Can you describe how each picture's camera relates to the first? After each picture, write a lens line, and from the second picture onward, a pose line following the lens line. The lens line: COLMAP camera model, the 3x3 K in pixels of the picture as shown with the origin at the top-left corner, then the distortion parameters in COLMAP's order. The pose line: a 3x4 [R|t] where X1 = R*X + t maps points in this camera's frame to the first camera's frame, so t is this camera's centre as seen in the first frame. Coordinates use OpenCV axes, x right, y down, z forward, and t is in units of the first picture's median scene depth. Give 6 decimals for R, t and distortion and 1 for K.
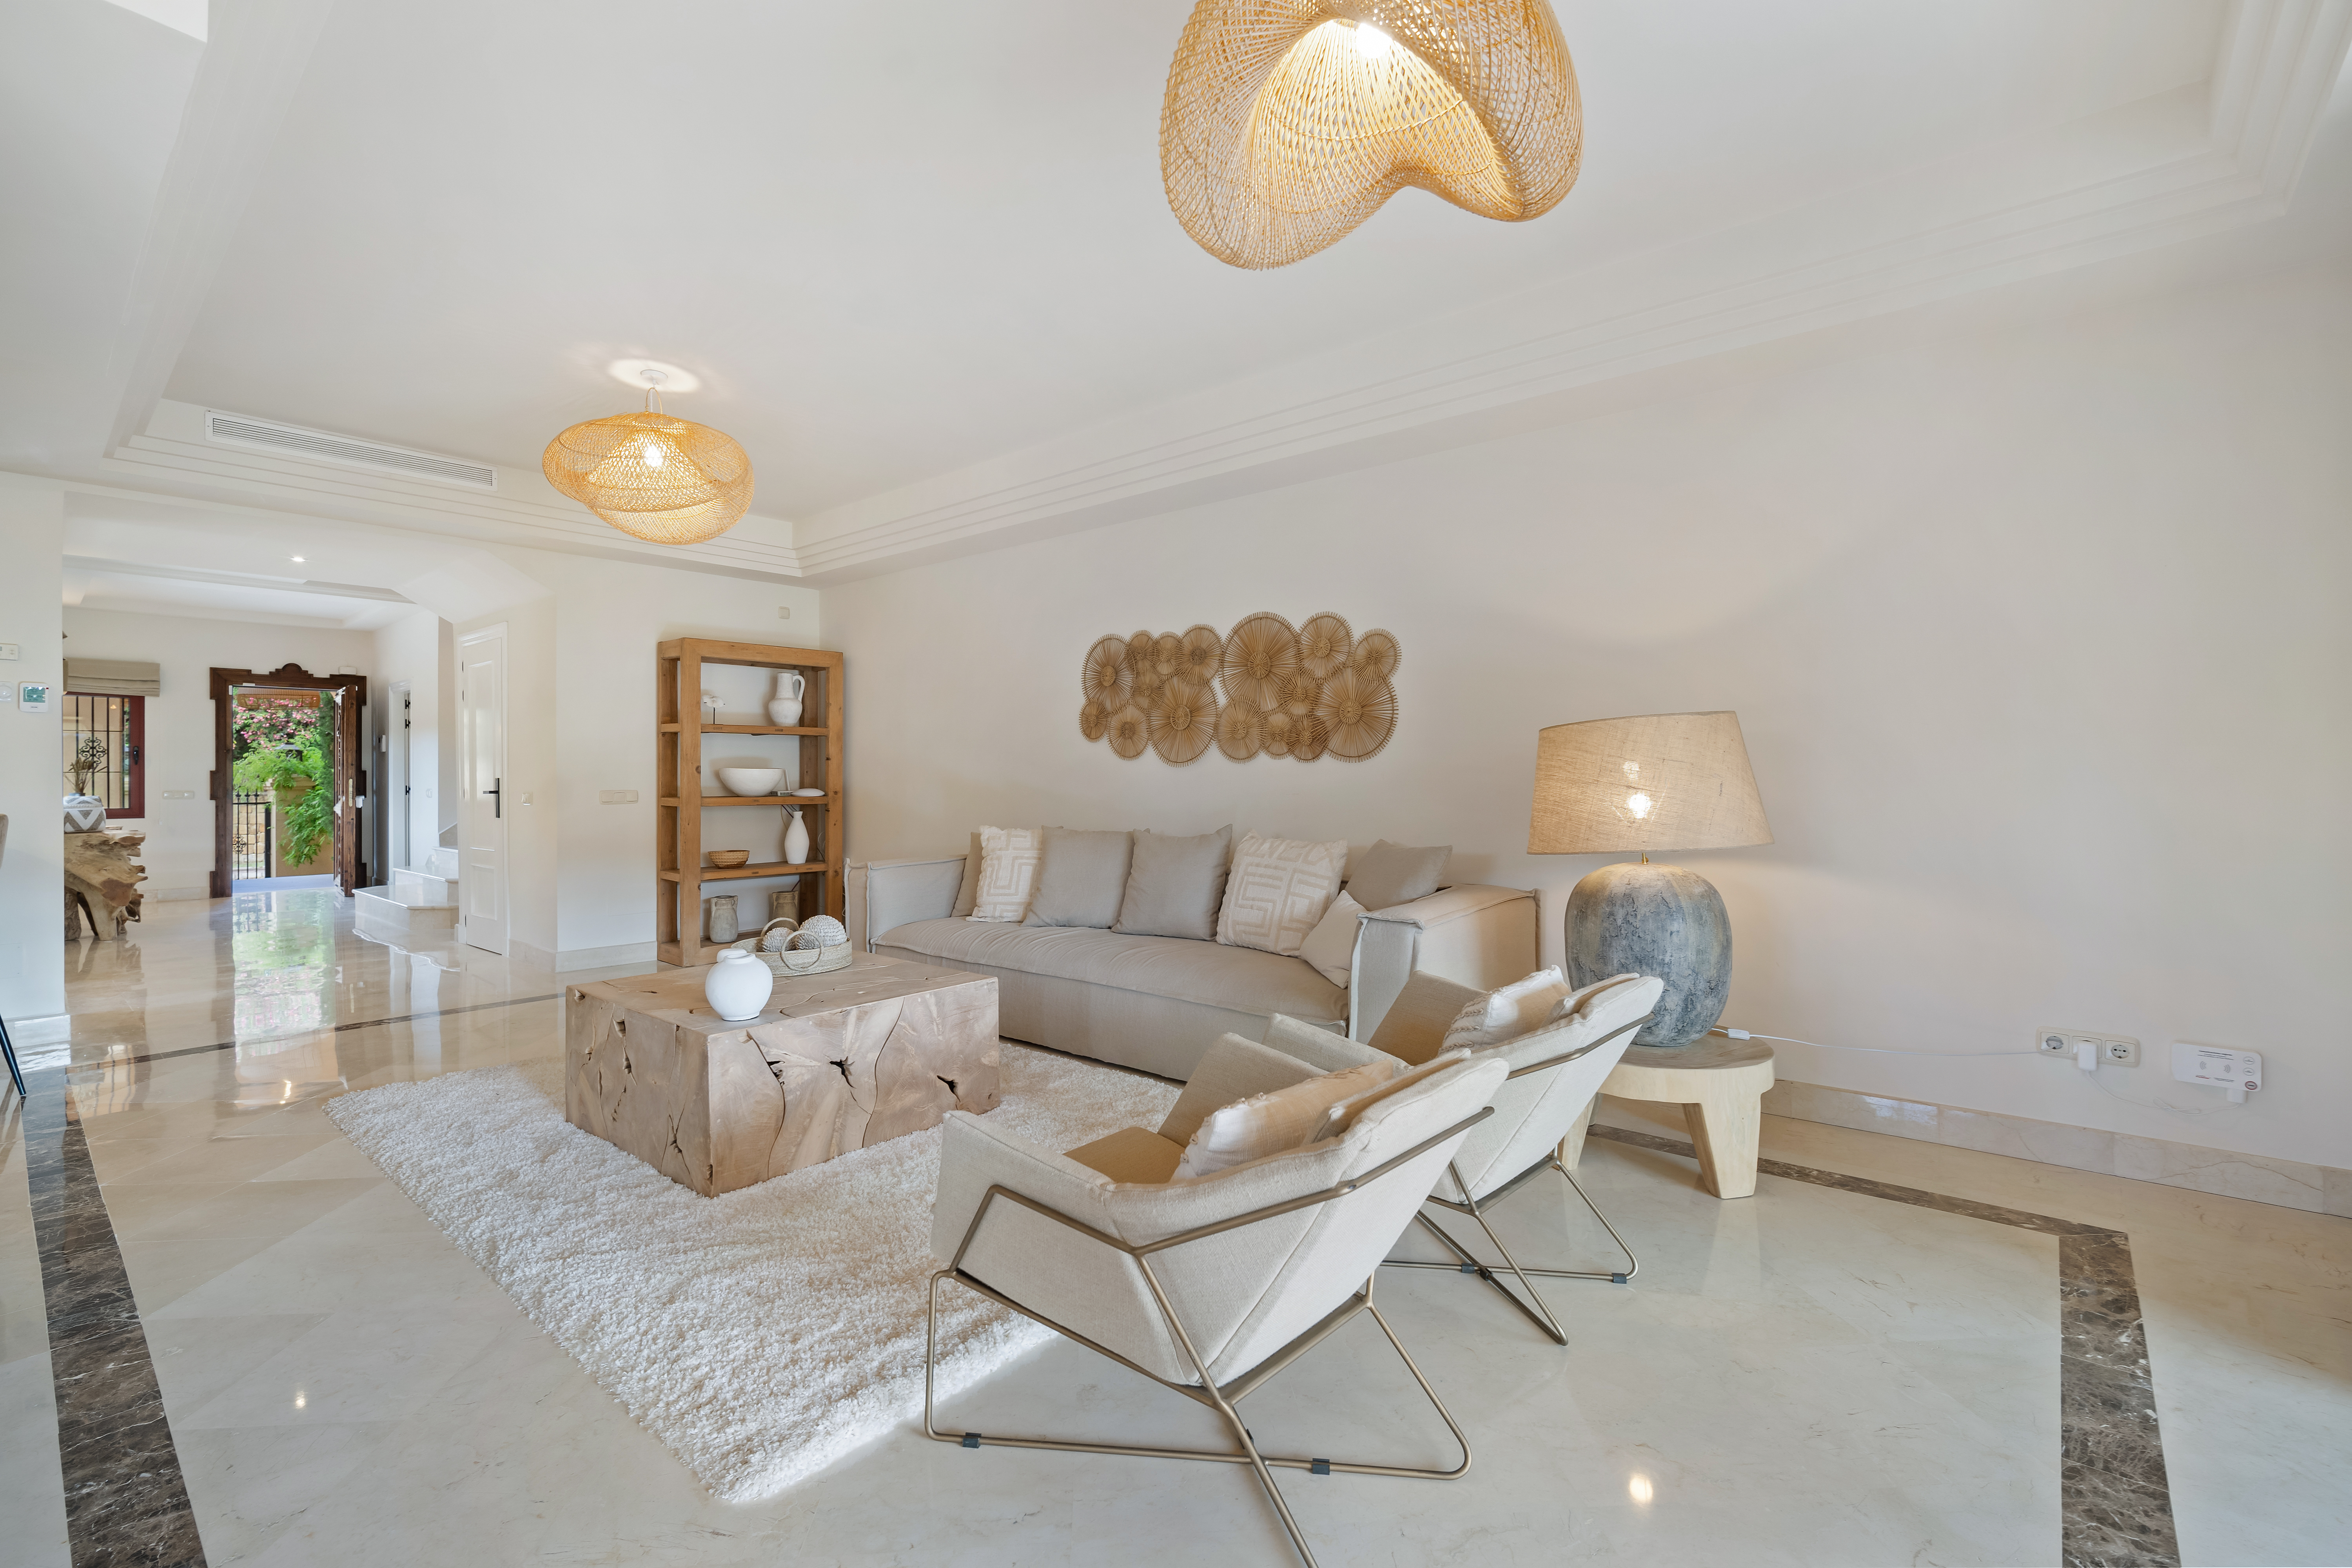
lens RADIAL K [[1034.9, 0, 1166.0], [0, 1034.9, 763.3], [0, 0, 1]] dist [-0.014412, 0.004155]
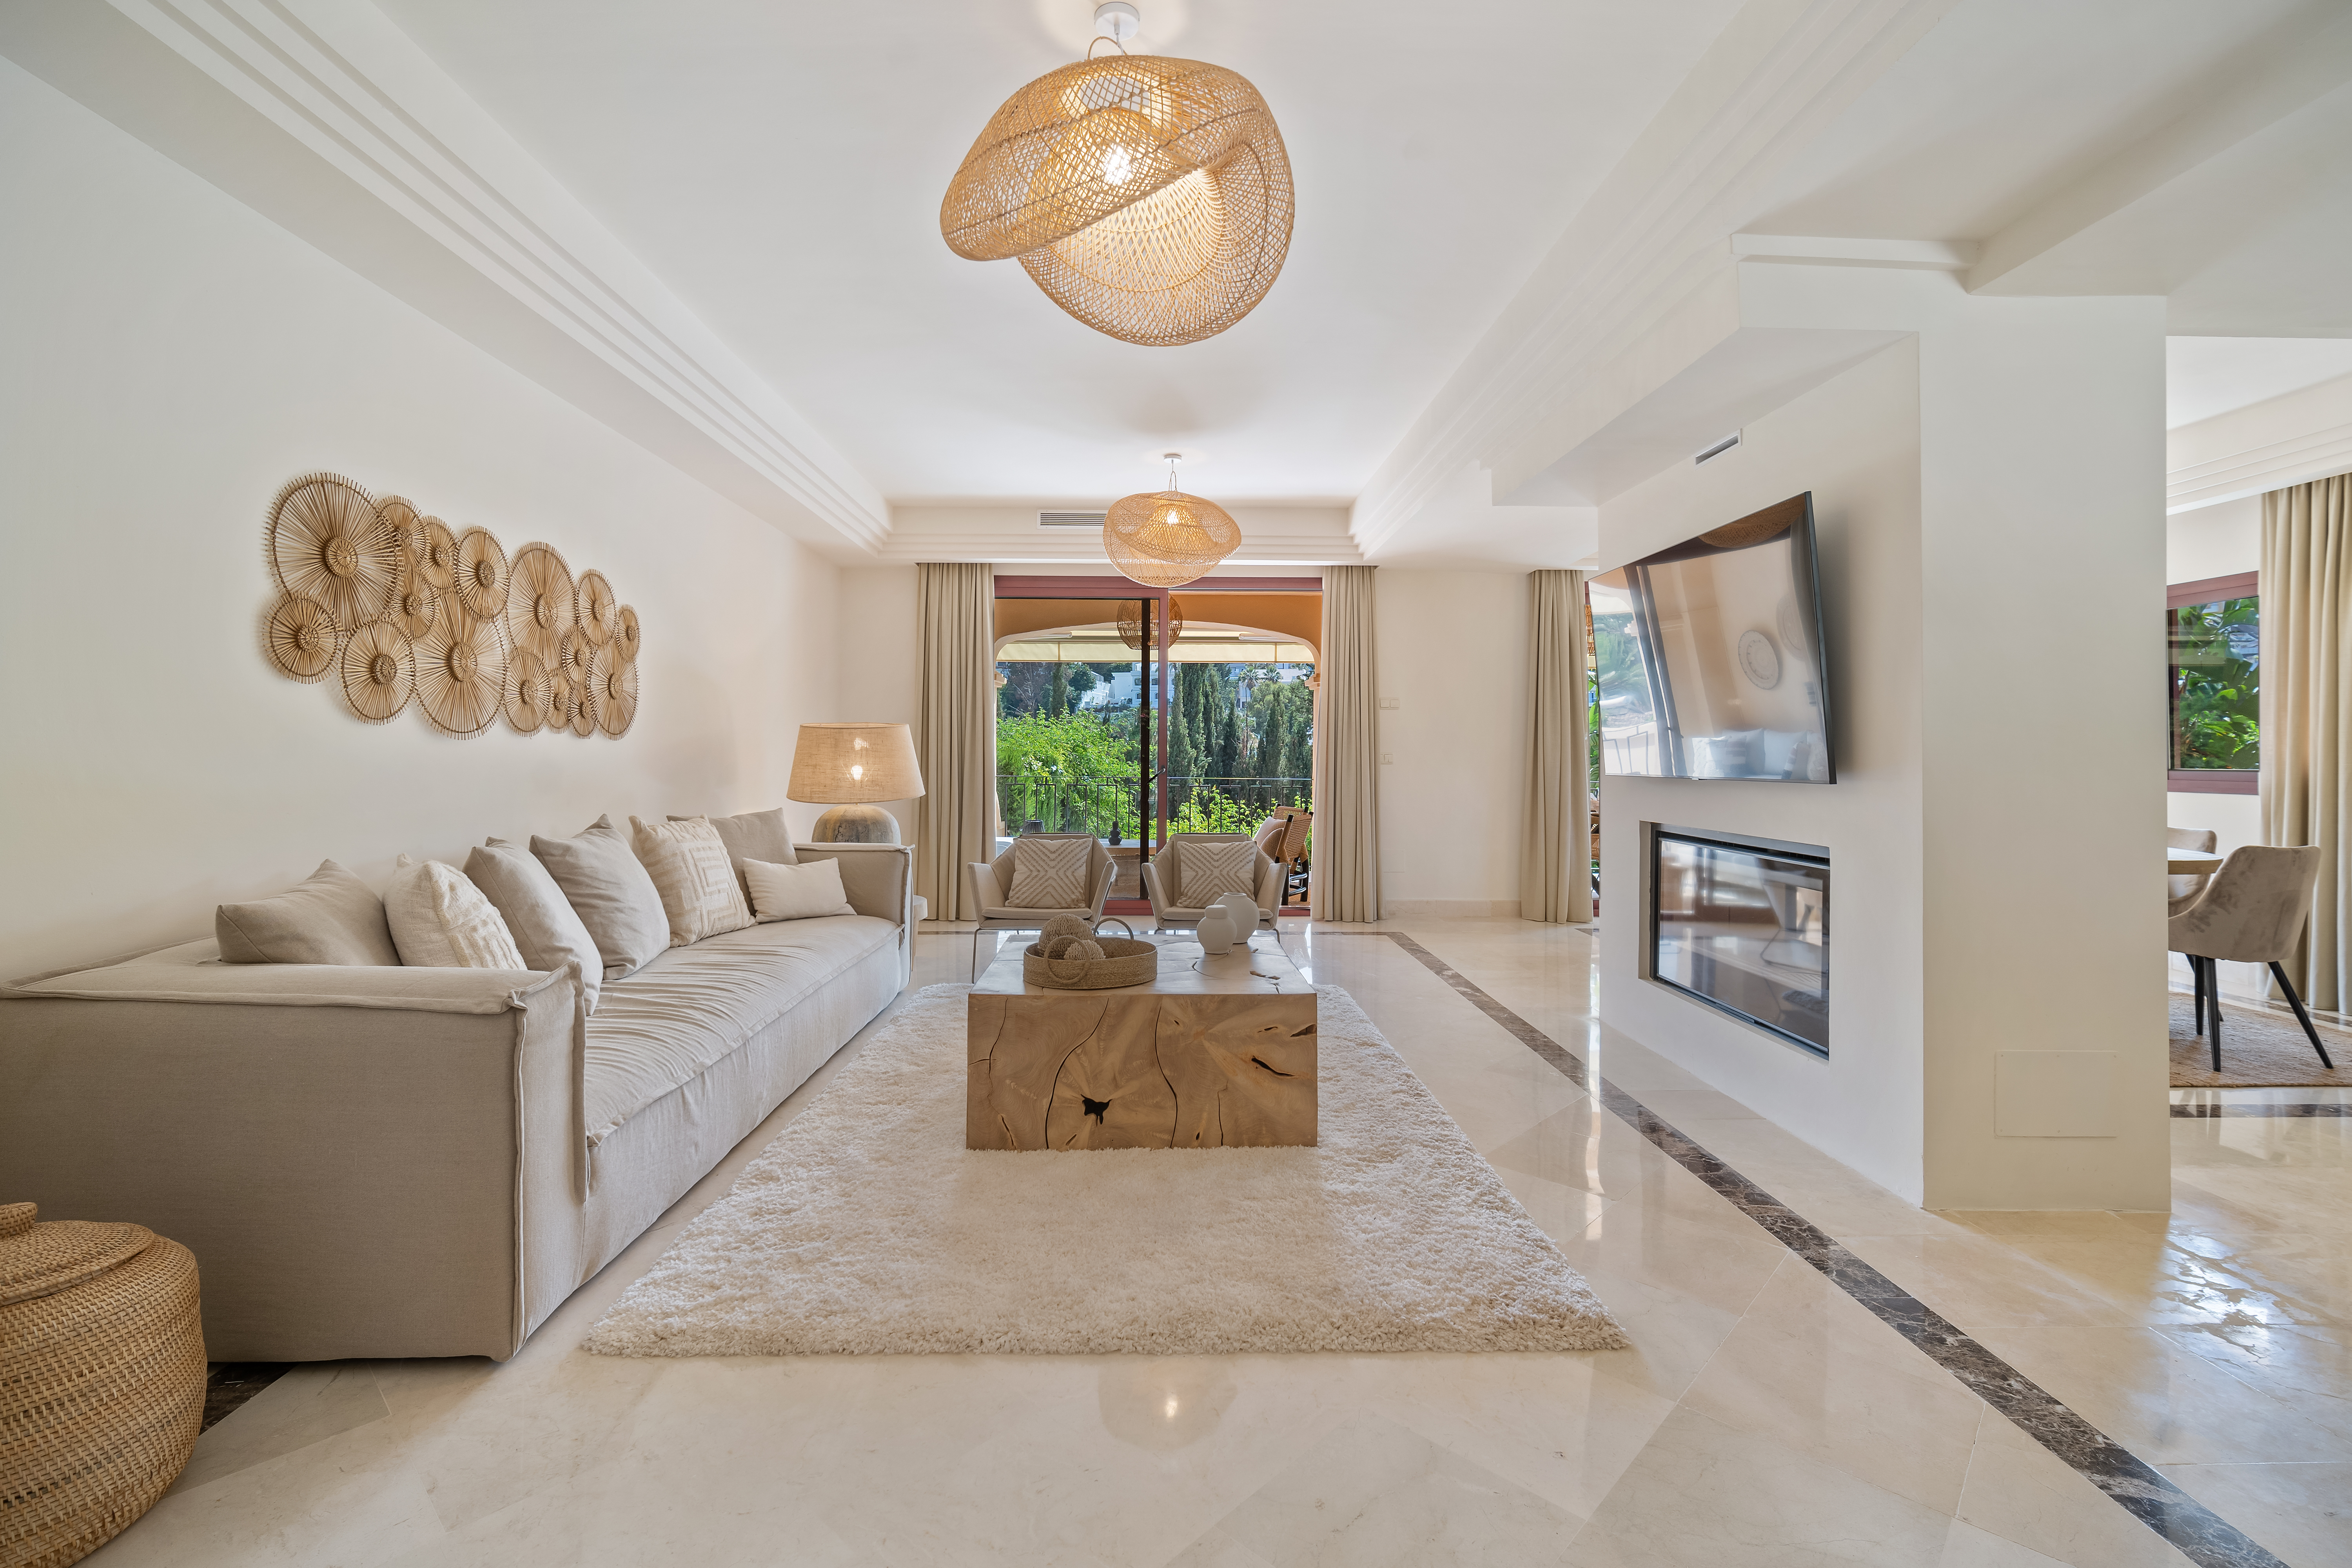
lens RADIAL K [[1034.9, 0, 1179.0], [0, 1034.9, 743.8], [0, 0, 1]] dist [-0.014412, 0.004155]
pose [[-0.673422, 0.007977, 0.739215, -0.836154], [-0.009573, 0.999764, -0.019510, 0.015992], [-0.739196, -0.020214, -0.673187, 1.216262]]
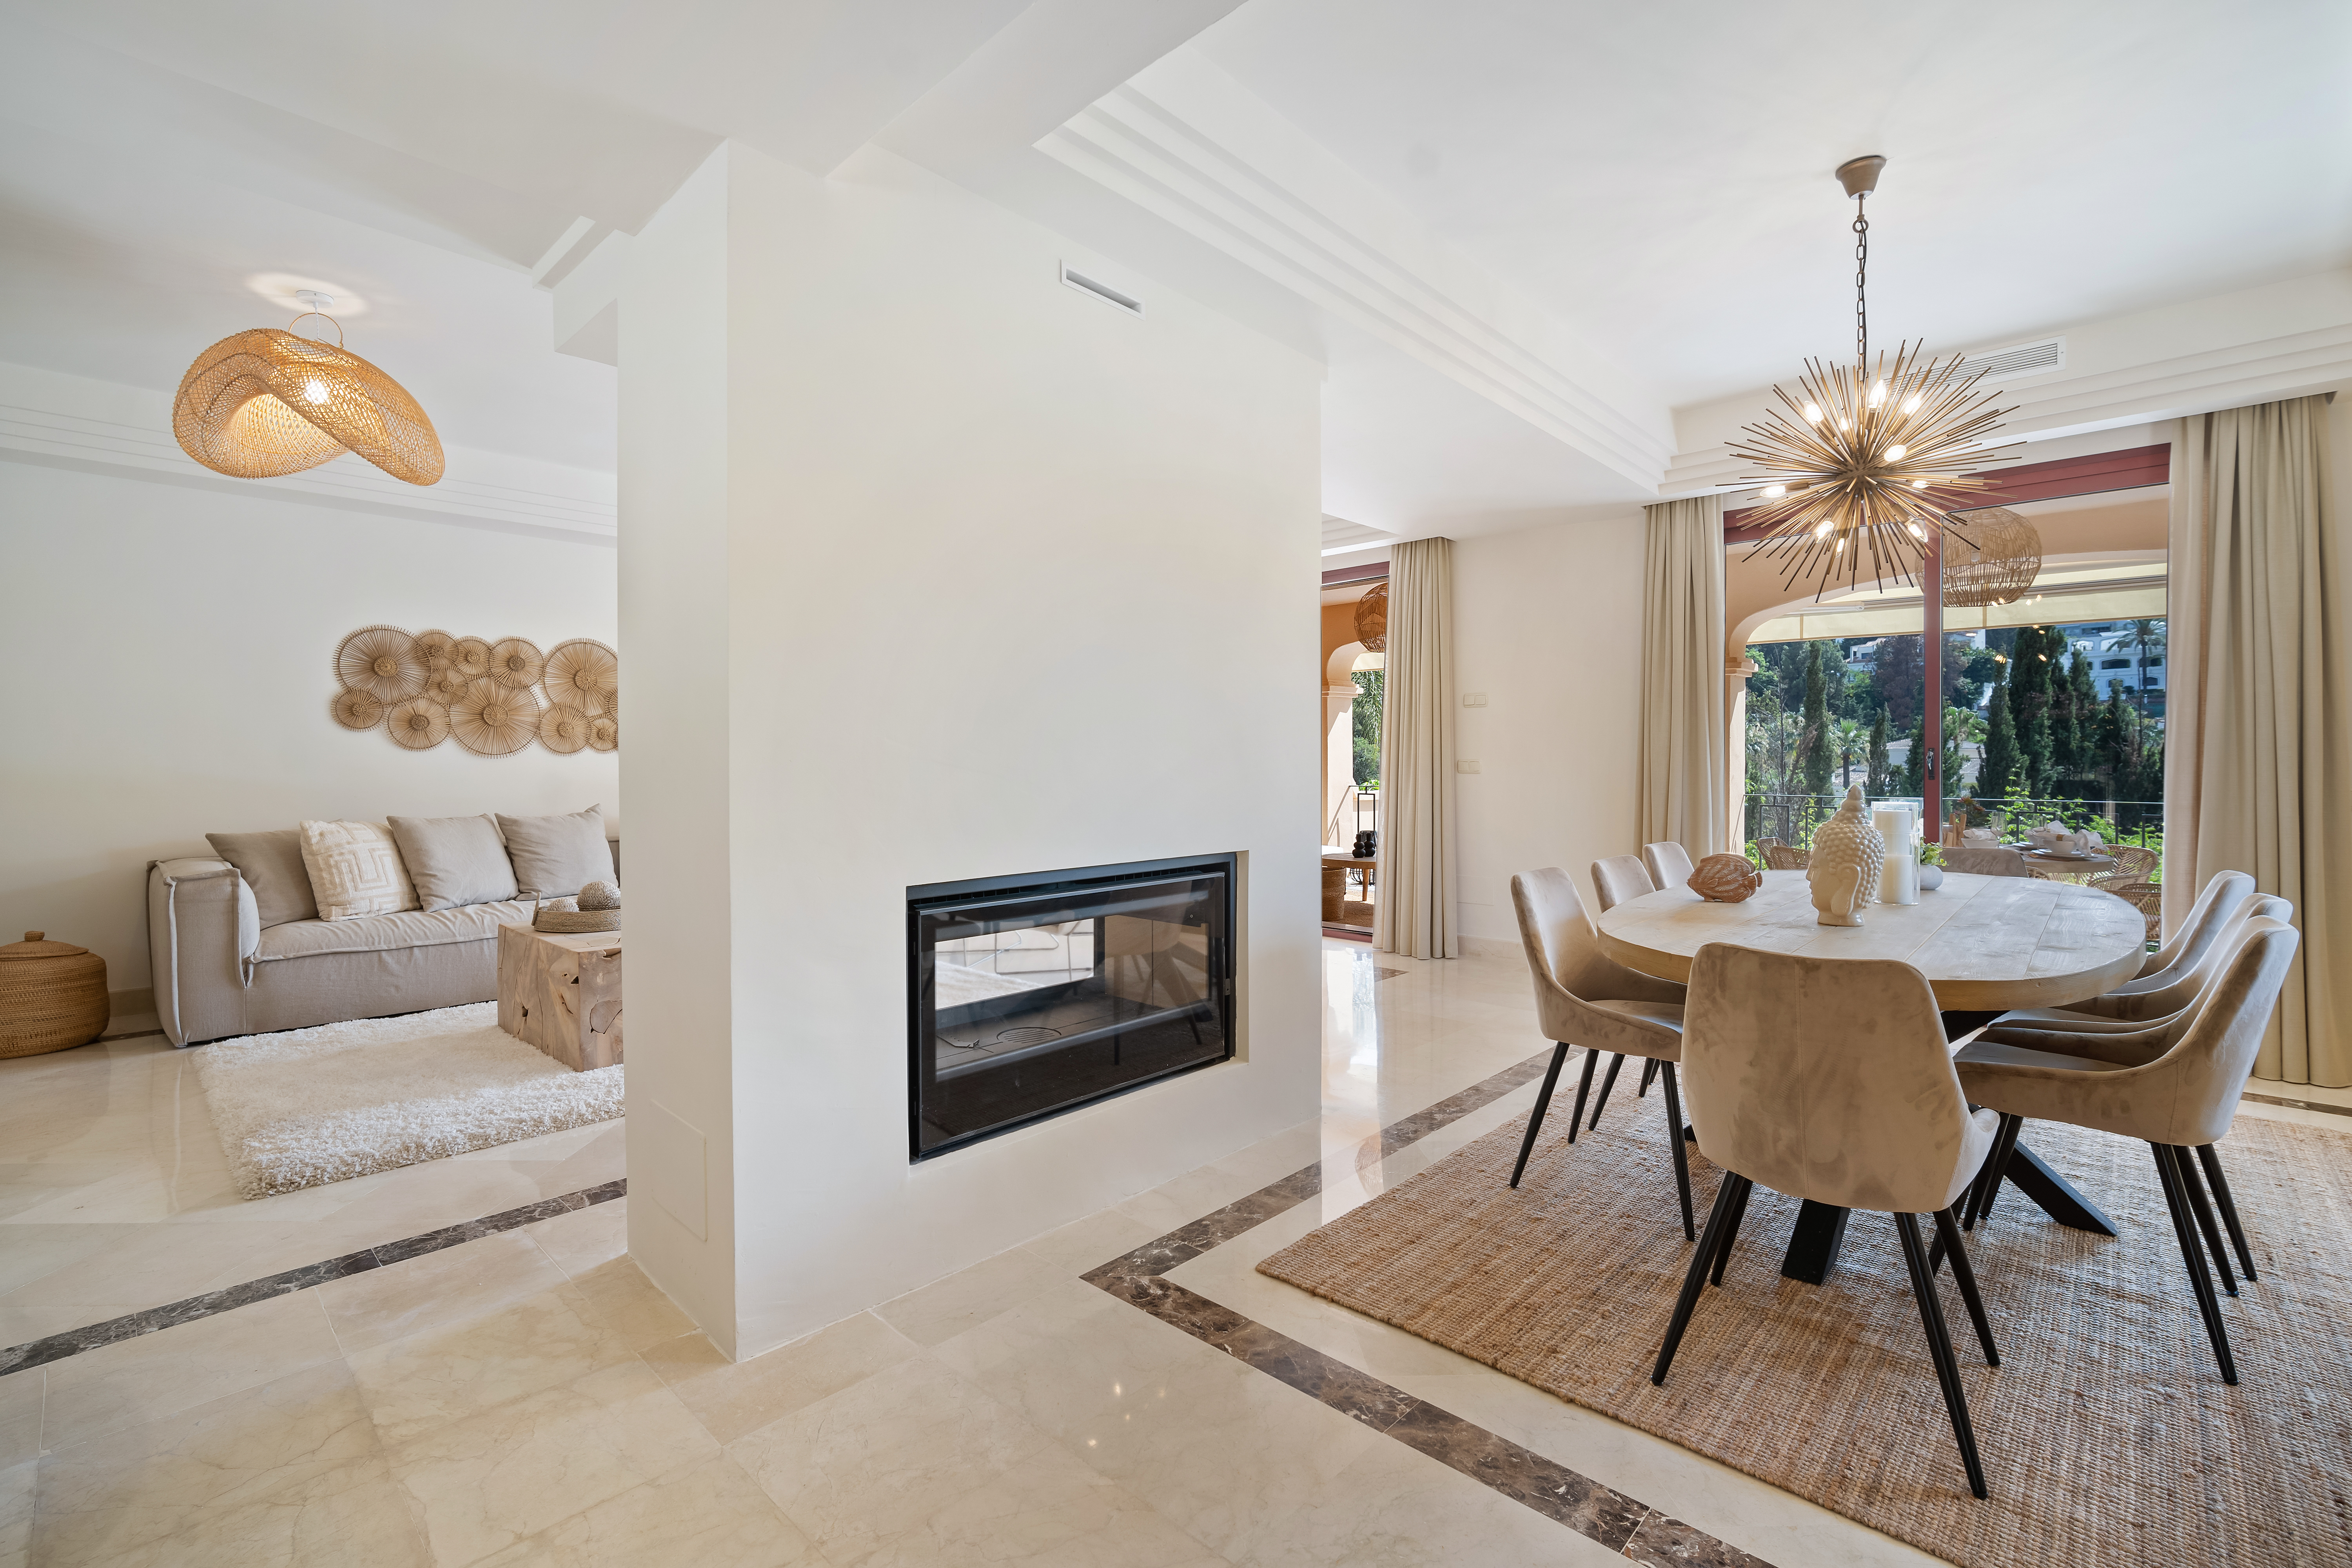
lens RADIAL K [[1034.9, 0, 1173.6], [0, 1034.9, 772.7], [0, 0, 1]] dist [-0.014412, 0.004155]
pose [[0.042308, -0.002565, 0.999101, -1.200411], [-0.005535, 0.999981, 0.002802, 0.012921], [-0.999089, -0.005648, 0.042293, 0.227737]]
